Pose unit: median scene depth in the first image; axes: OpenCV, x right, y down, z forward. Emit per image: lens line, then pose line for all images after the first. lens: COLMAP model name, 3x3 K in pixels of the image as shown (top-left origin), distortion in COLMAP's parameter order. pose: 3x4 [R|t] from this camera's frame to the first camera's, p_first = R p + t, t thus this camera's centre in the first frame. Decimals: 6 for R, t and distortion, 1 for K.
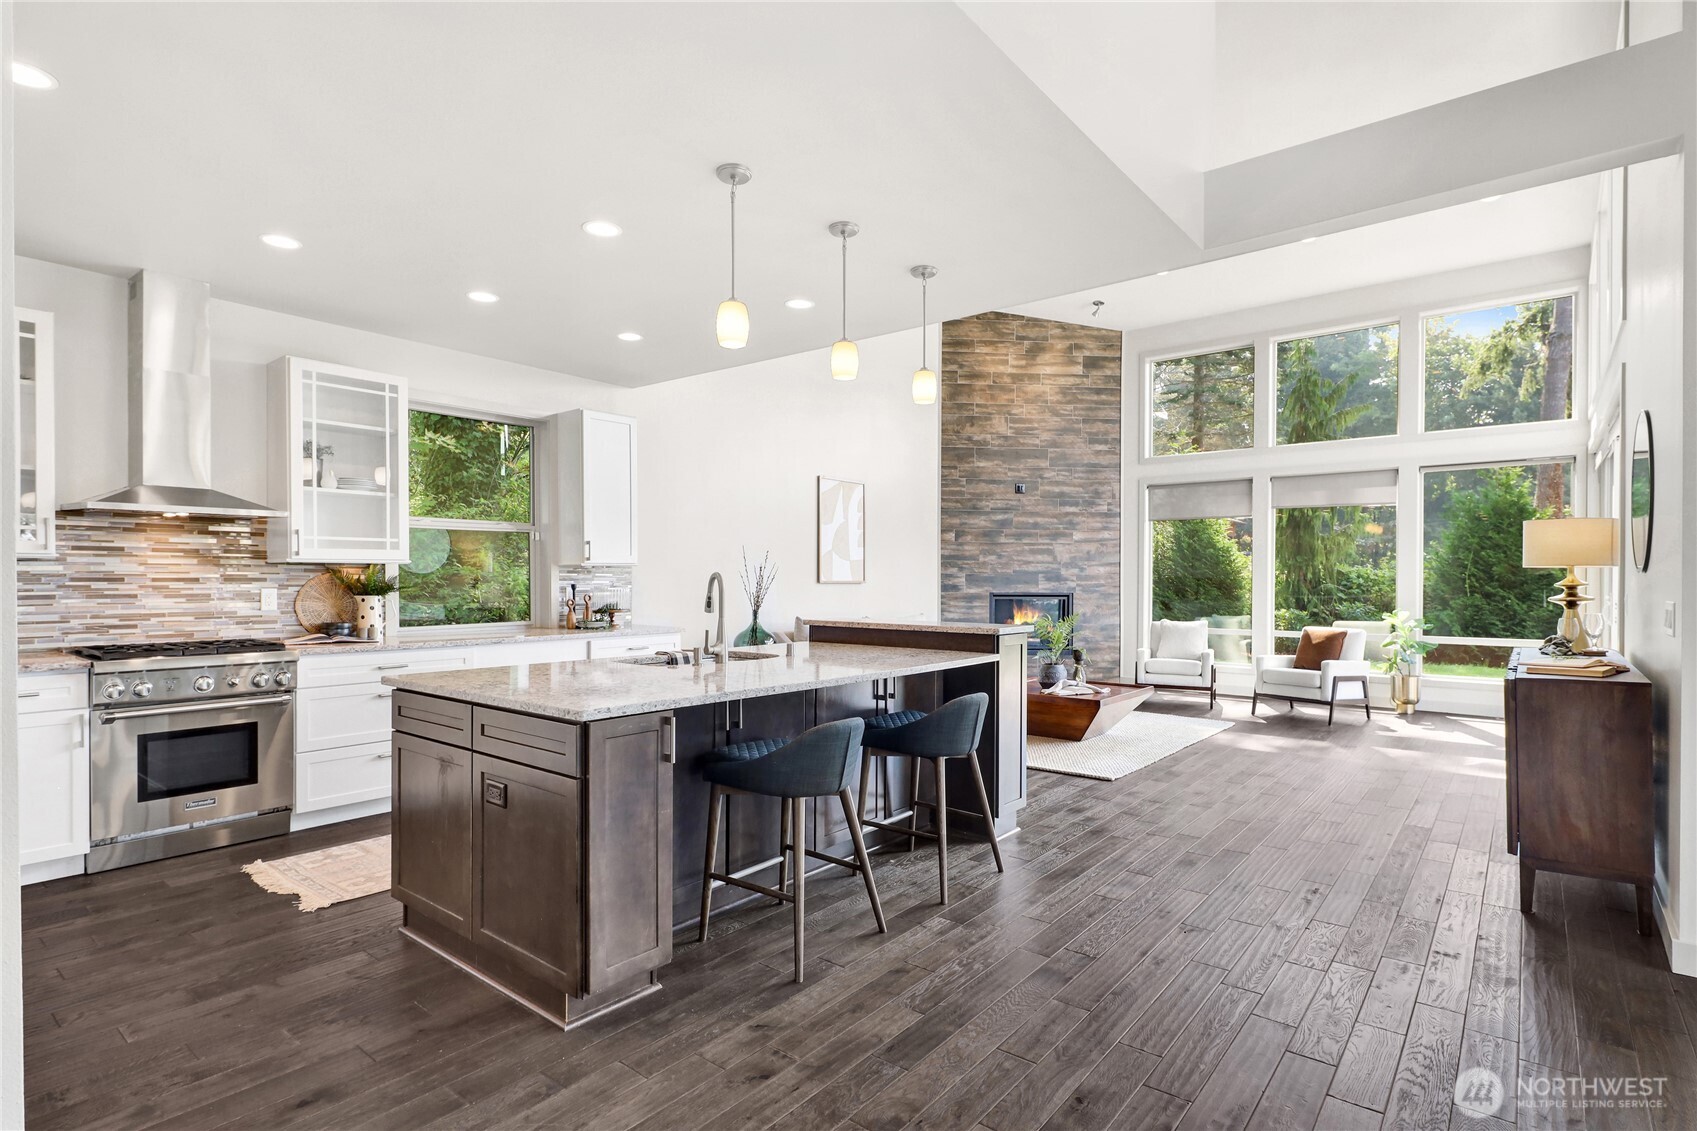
lens RADIAL K [[841.4, 0, 854.1], [0, 841.4, 573.0], [0, 0, 1]] dist [0.003112, -0.000296]
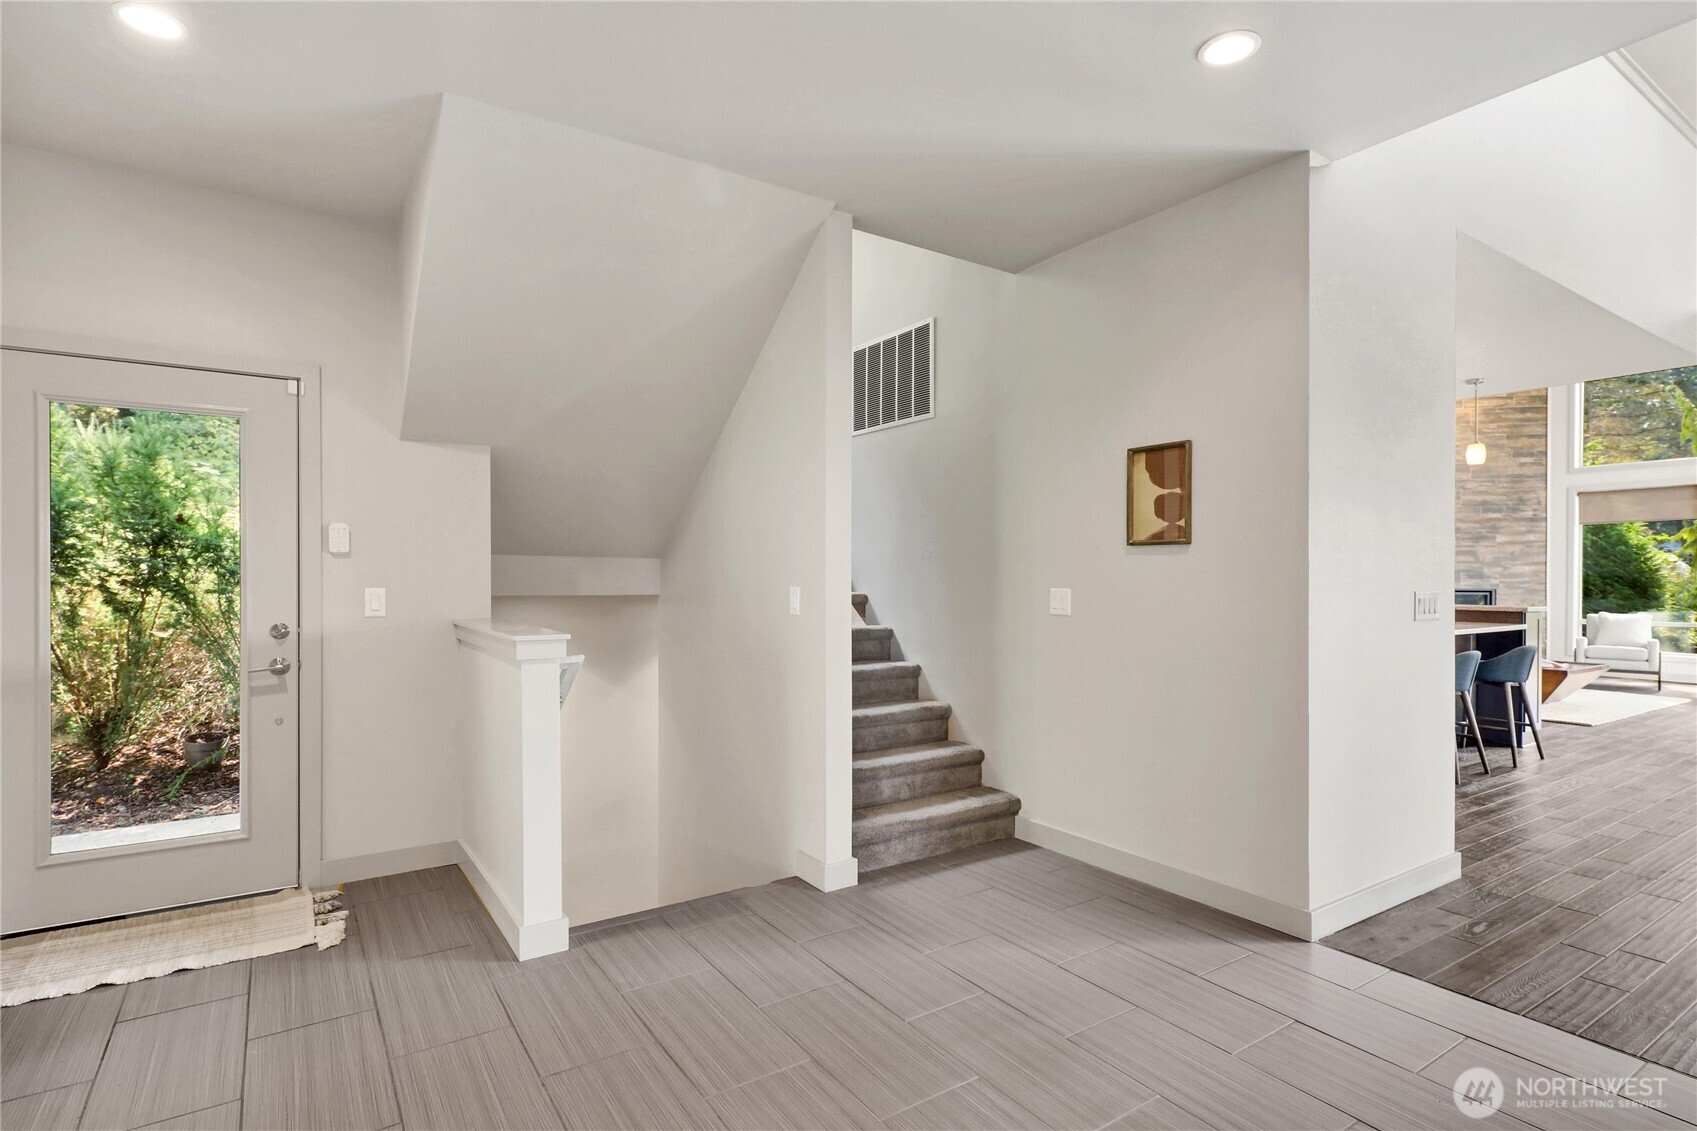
lens RADIAL K [[841.4, 0, 839.2], [0, 841.4, 572.1], [0, 0, 1]] dist [0.003112, -0.000296]
pose [[0.950340, 0.000762, -0.311213, -0.229162], [-0.000193, 0.999998, 0.001858, -0.000944], [0.311214, -0.001706, 0.950338, -0.359218]]
